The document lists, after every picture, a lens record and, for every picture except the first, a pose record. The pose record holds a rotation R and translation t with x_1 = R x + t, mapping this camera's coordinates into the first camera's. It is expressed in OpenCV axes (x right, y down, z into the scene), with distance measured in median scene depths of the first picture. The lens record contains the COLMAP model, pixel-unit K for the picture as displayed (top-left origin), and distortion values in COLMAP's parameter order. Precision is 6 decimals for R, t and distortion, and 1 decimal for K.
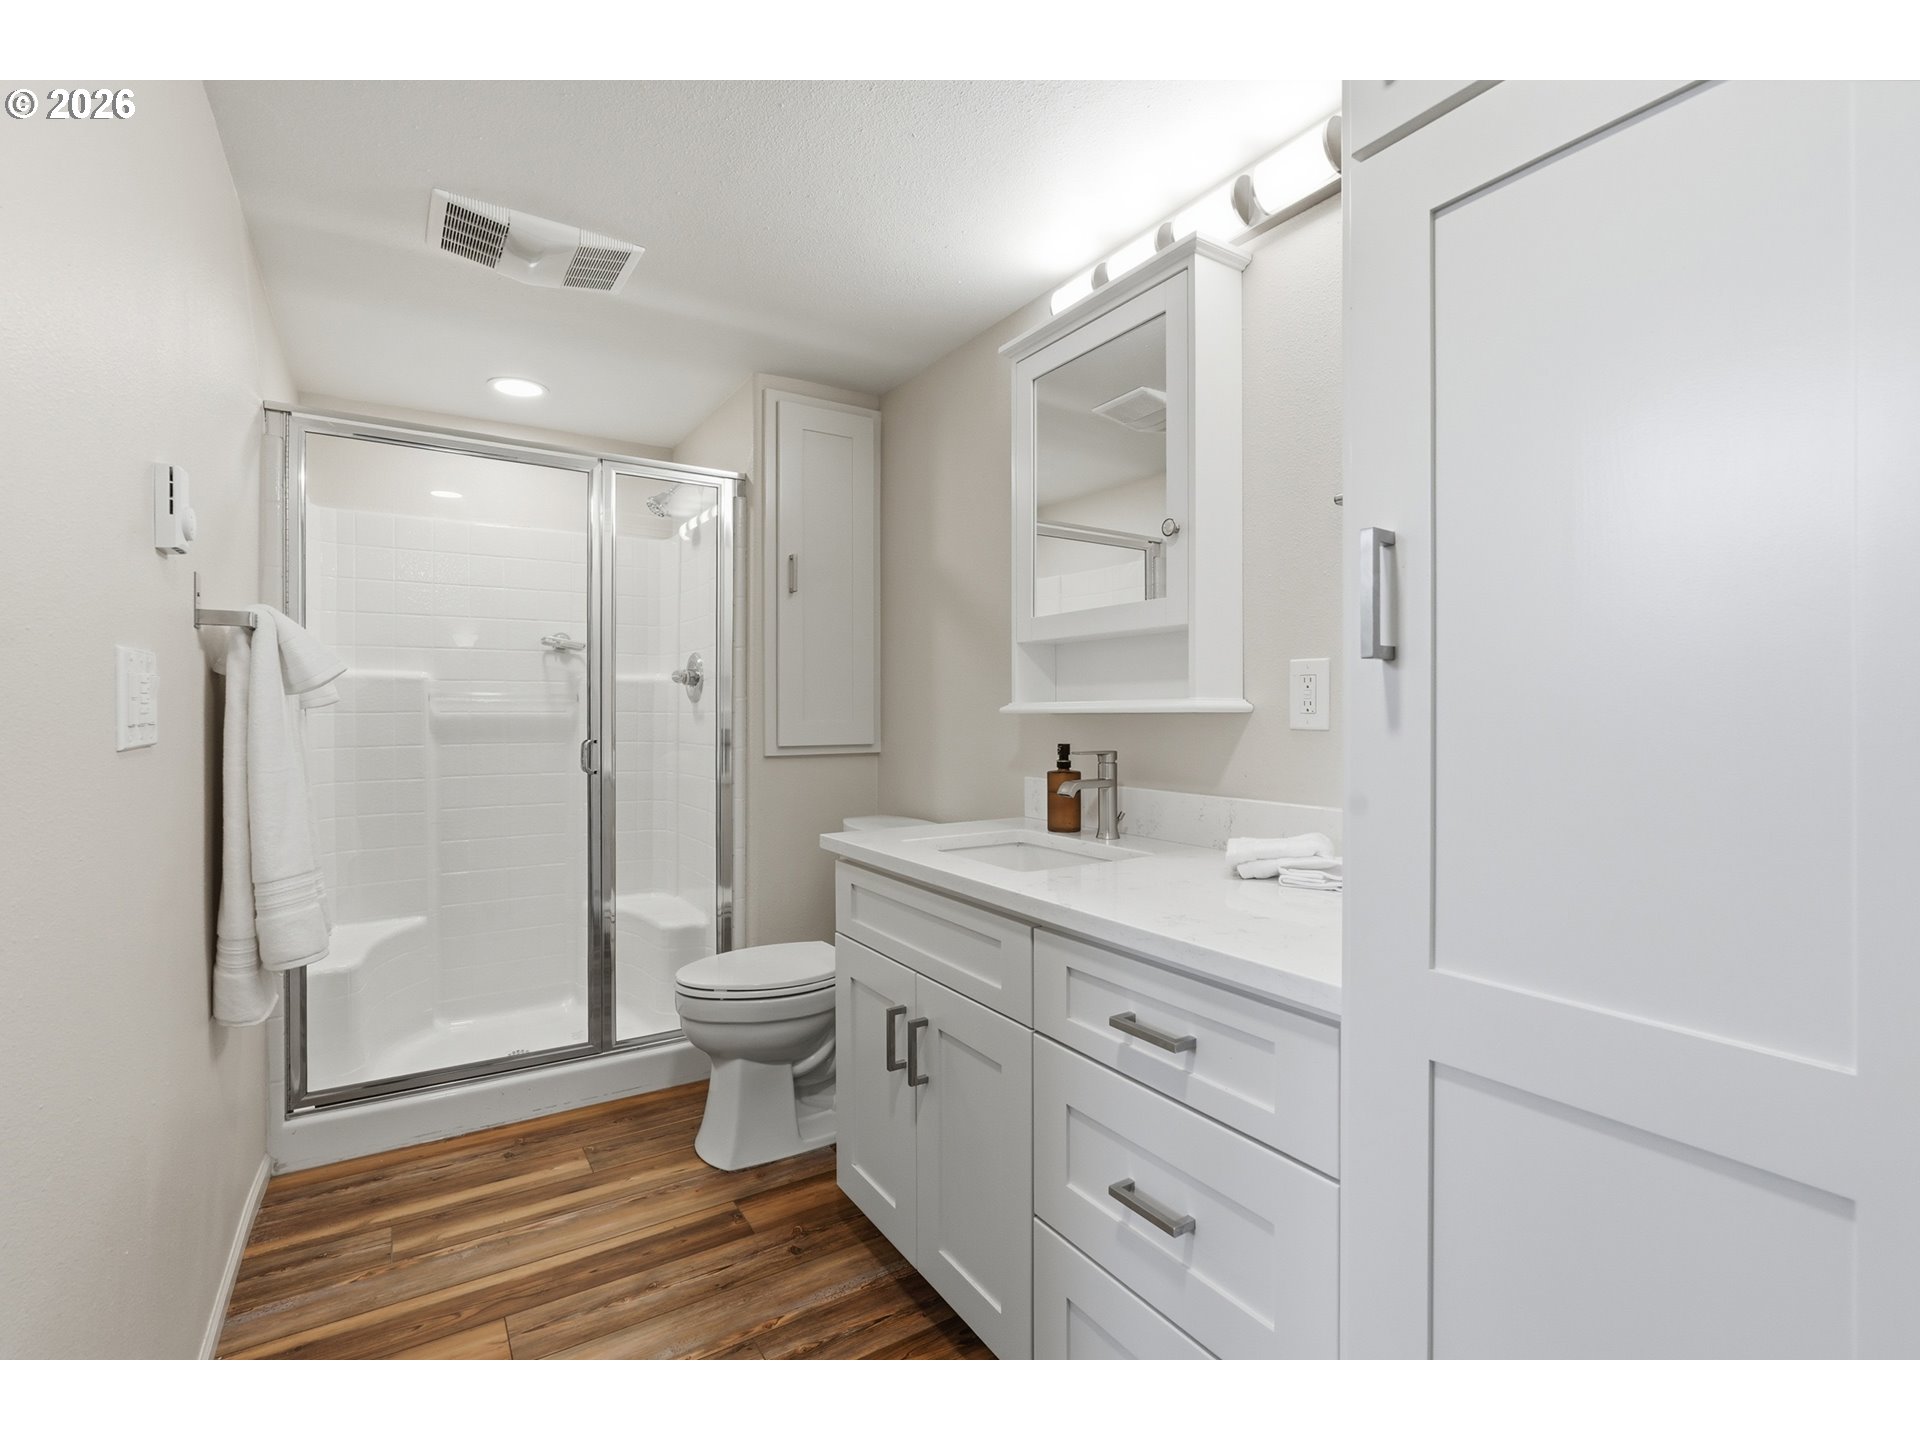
lens RADIAL K [[849.2, 0, 887.1], [0, 849.2, 706.5], [0, 0, 1]] dist [-0.009878, 0.005492]
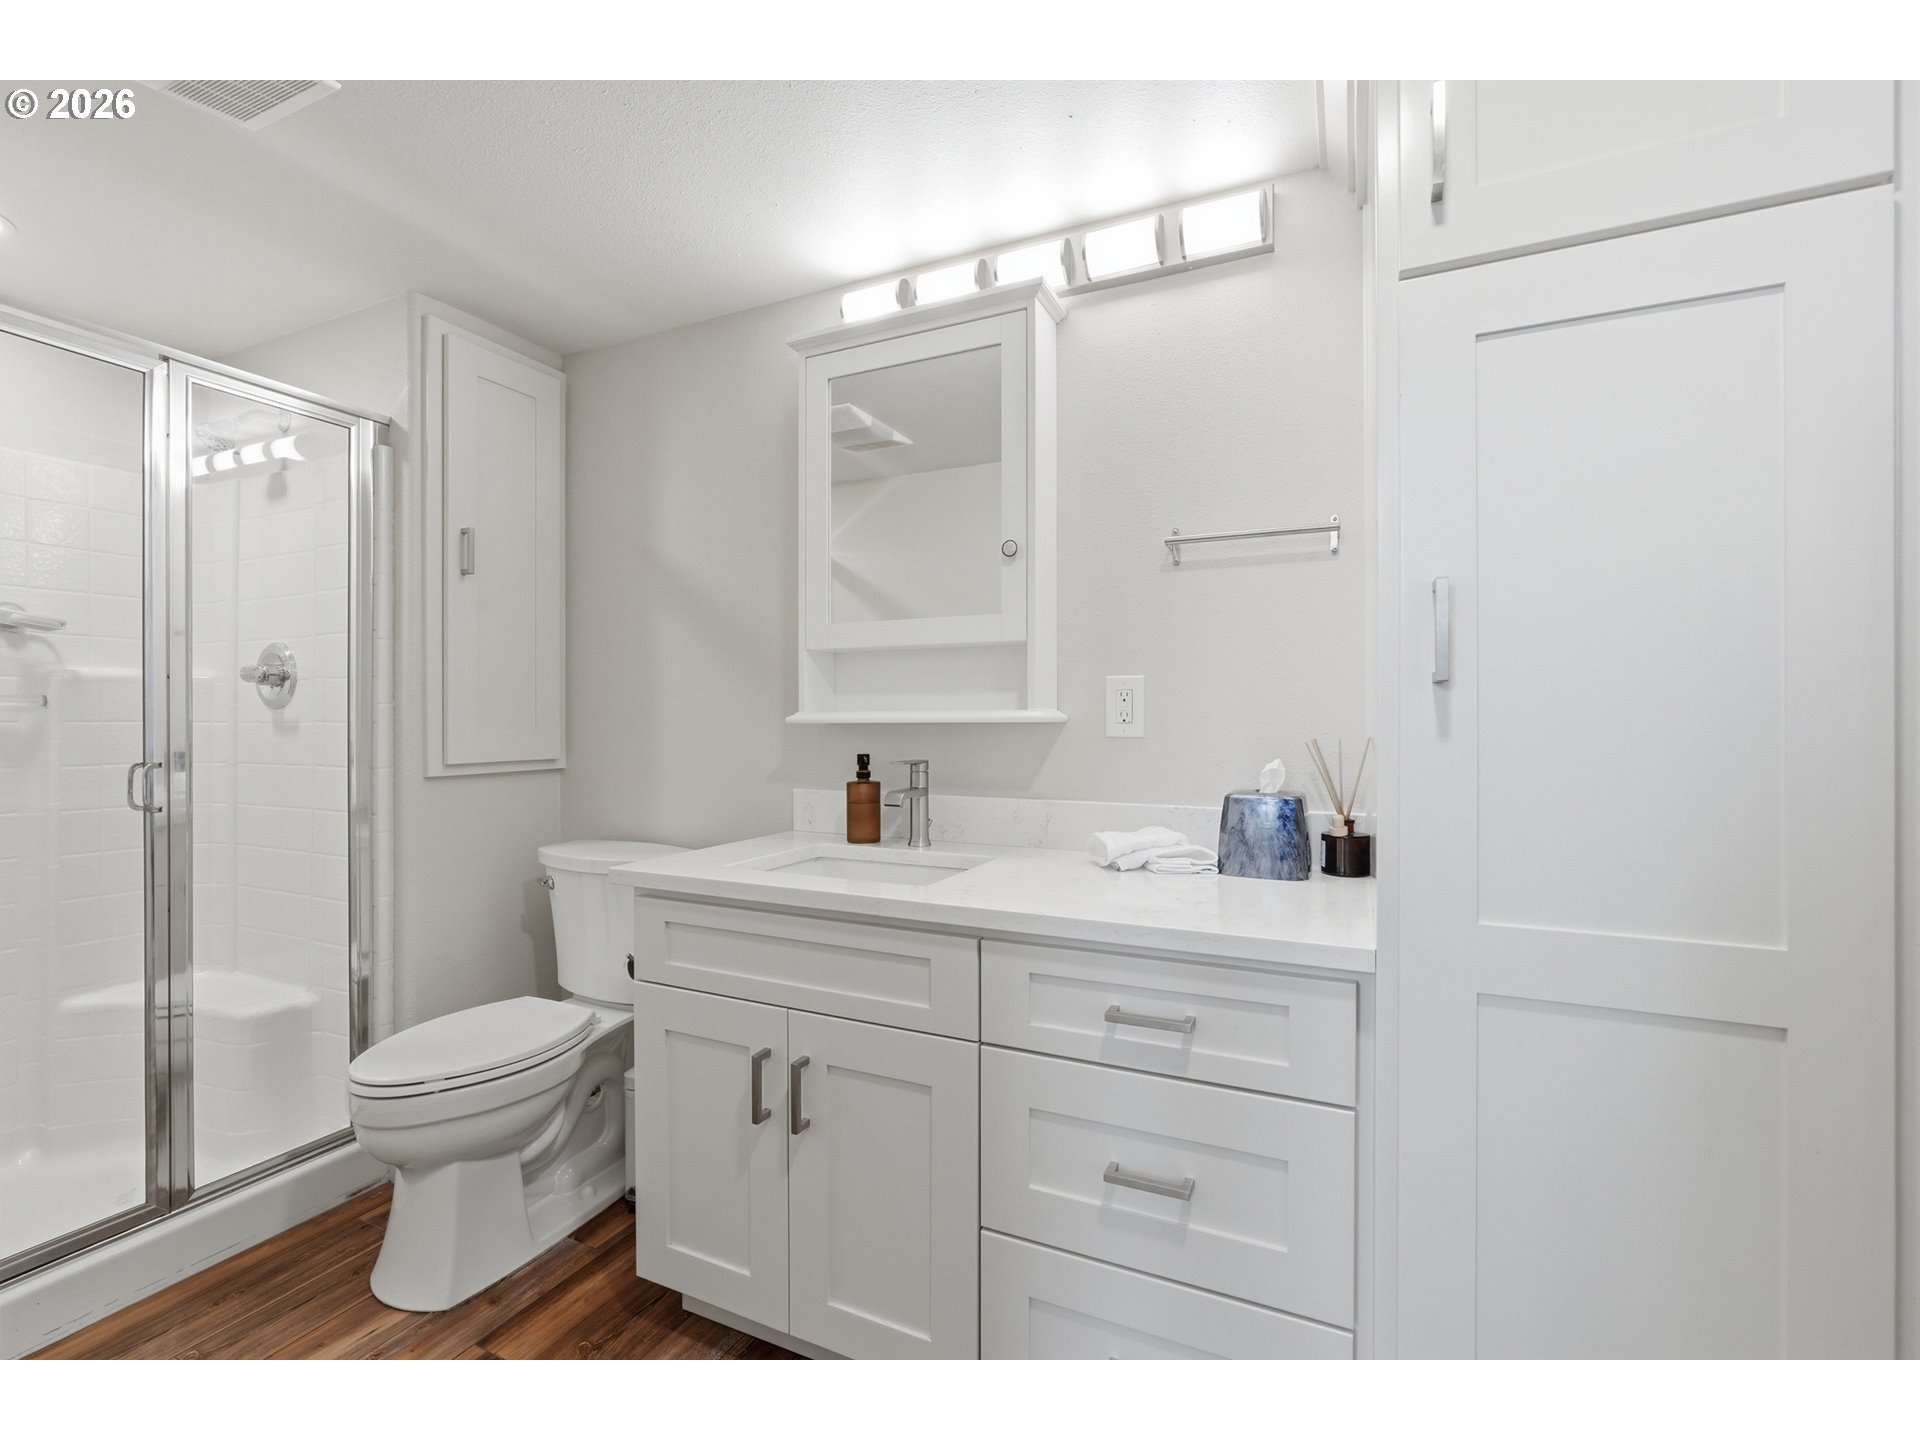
lens RADIAL K [[849.2, 0, 957.6], [0, 849.2, 718.4], [0, 0, 1]] dist [-0.009878, 0.005492]
pose [[0.849160, -0.000555, 0.528135, -0.216803], [-0.002040, 0.999989, 0.004331, -0.001808], [-0.528132, -0.004755, 0.849149, 0.098793]]
